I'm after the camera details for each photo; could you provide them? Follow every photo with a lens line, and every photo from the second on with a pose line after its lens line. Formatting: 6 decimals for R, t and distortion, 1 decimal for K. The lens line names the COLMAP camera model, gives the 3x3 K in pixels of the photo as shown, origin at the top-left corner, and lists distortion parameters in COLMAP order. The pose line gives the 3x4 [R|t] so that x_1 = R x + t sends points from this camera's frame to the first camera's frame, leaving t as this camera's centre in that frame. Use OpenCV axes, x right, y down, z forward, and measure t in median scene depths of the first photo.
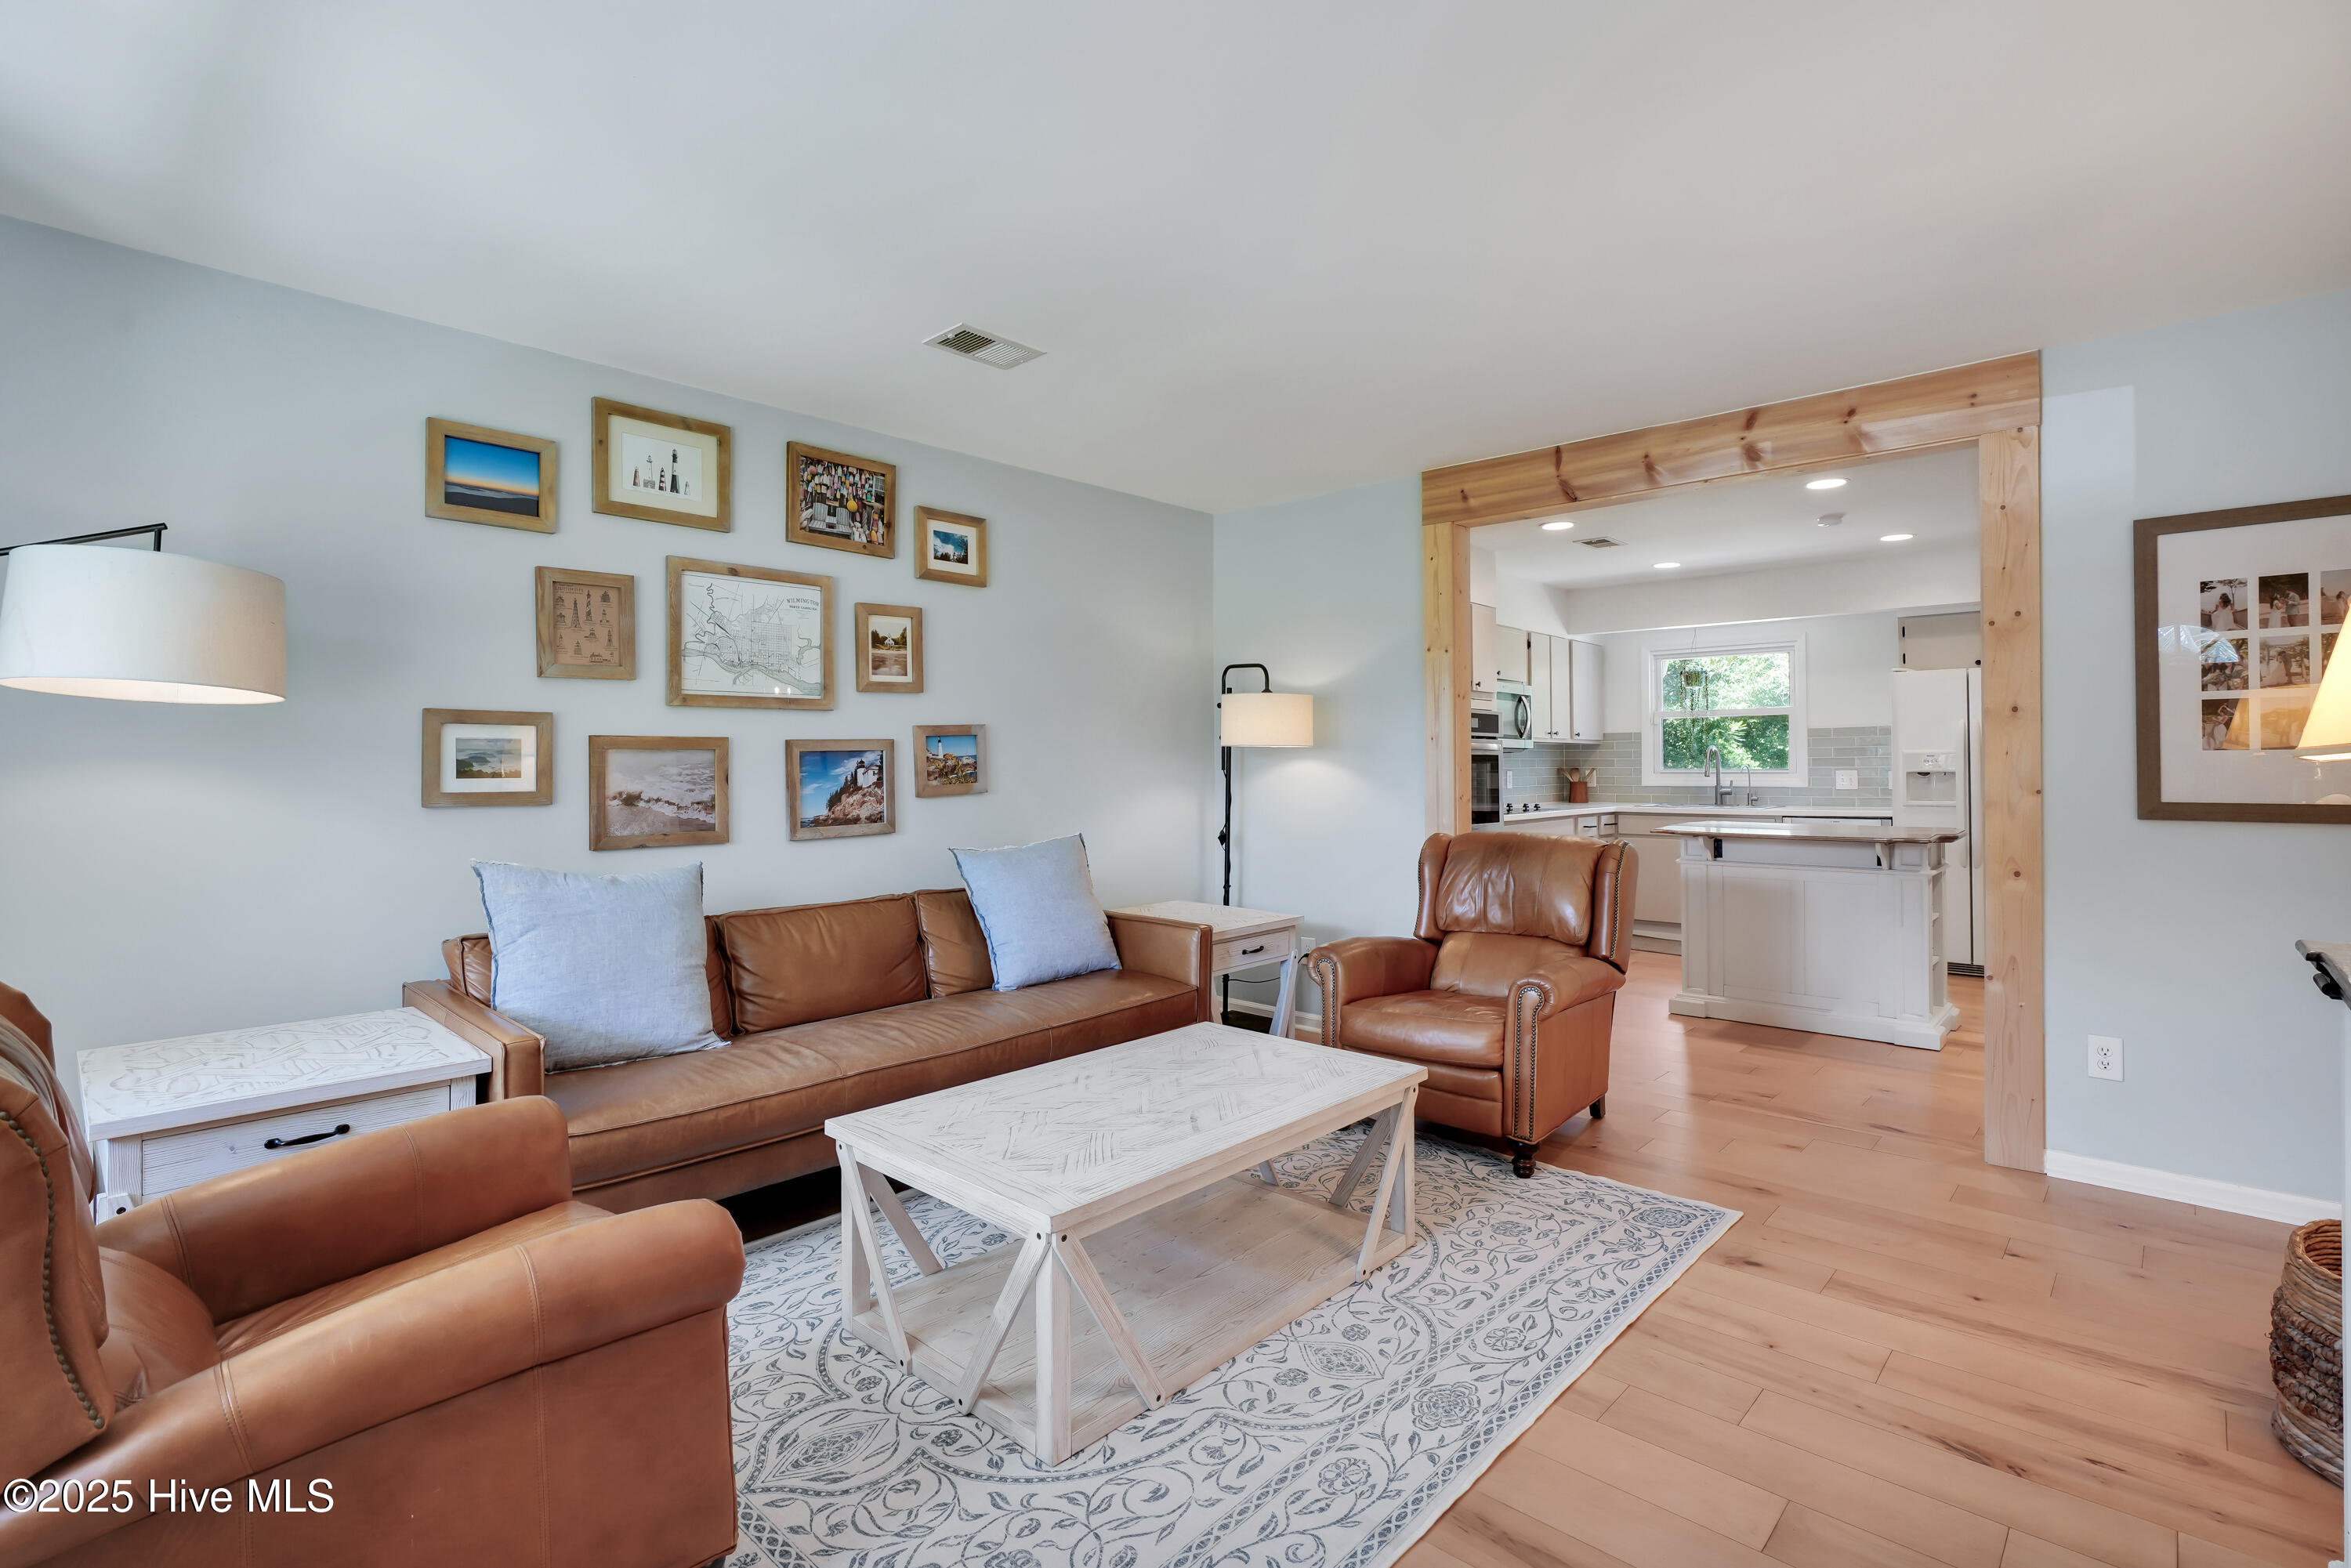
lens RADIAL K [[1084.6, 0, 1182.8], [0, 1084.6, 734.9], [0, 0, 1]] dist [-0.006085, -0.000134]
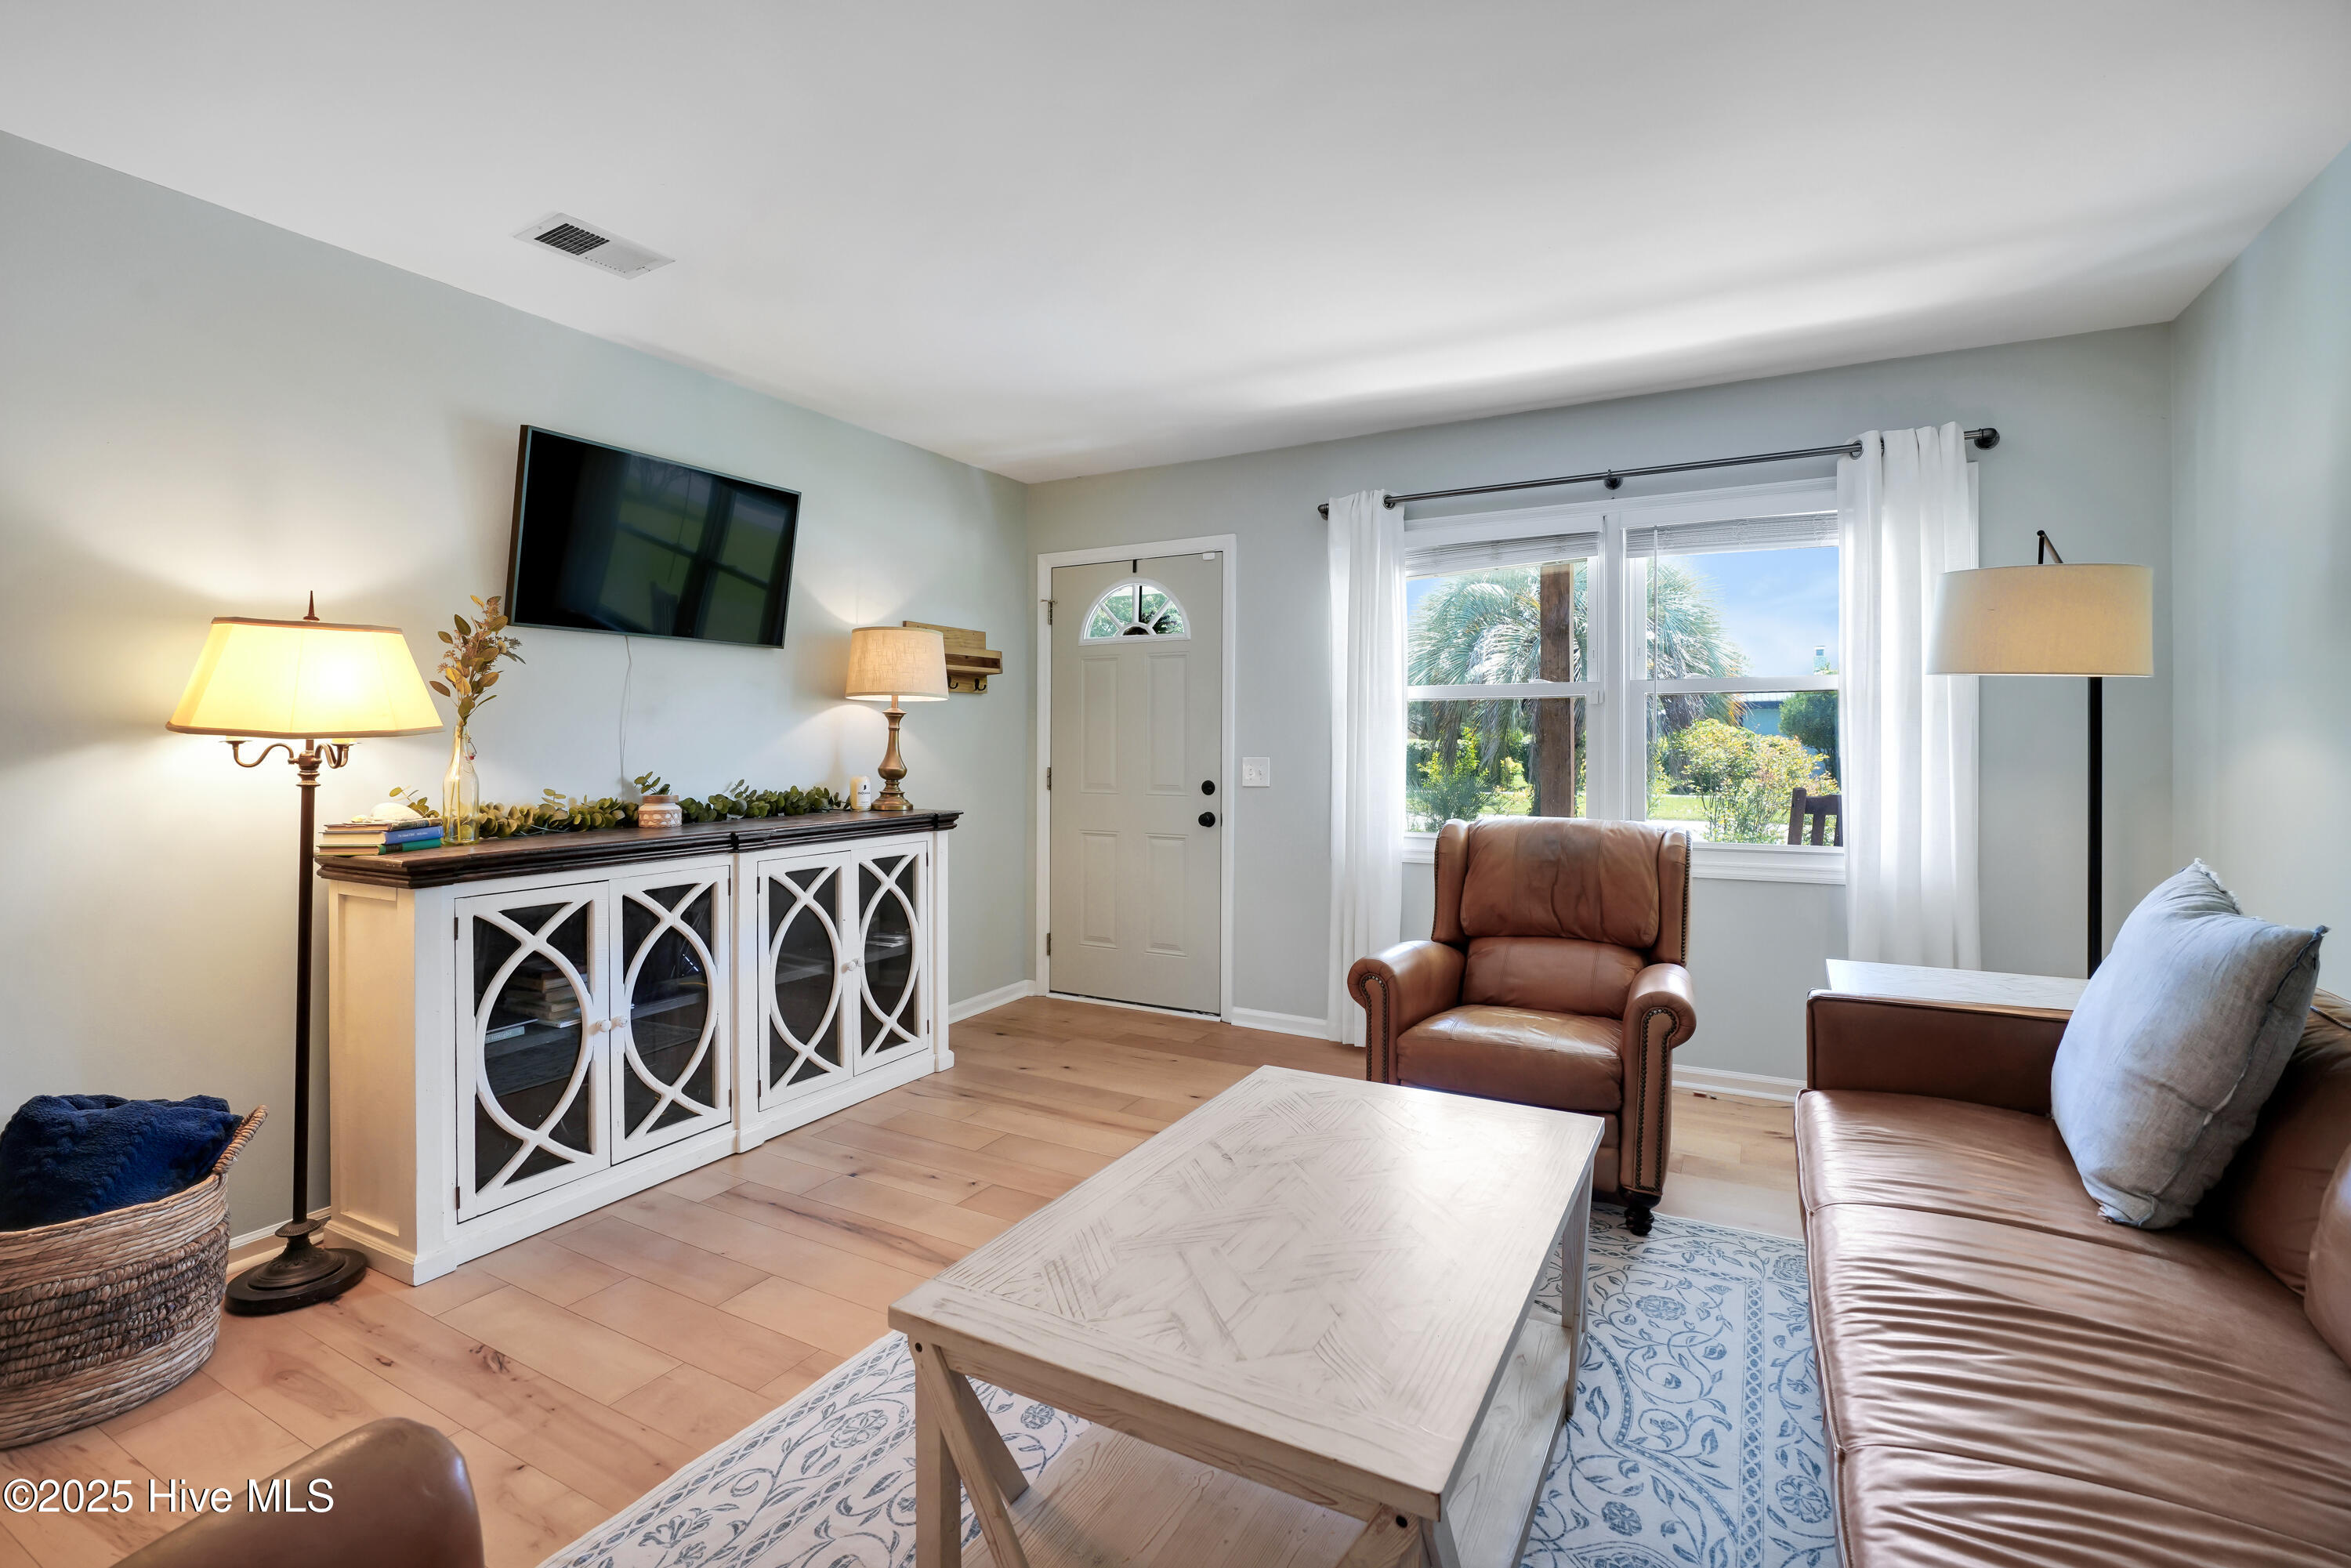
lens RADIAL K [[1084.6, 0, 1182.8], [0, 1084.6, 734.9], [0, 0, 1]] dist [-0.006085, -0.000134]
pose [[-0.968799, 0.003438, -0.247824, 0.197594], [0.011110, 0.999501, -0.029565, 0.037989], [0.247599, -0.031396, -0.968354, 1.427727]]
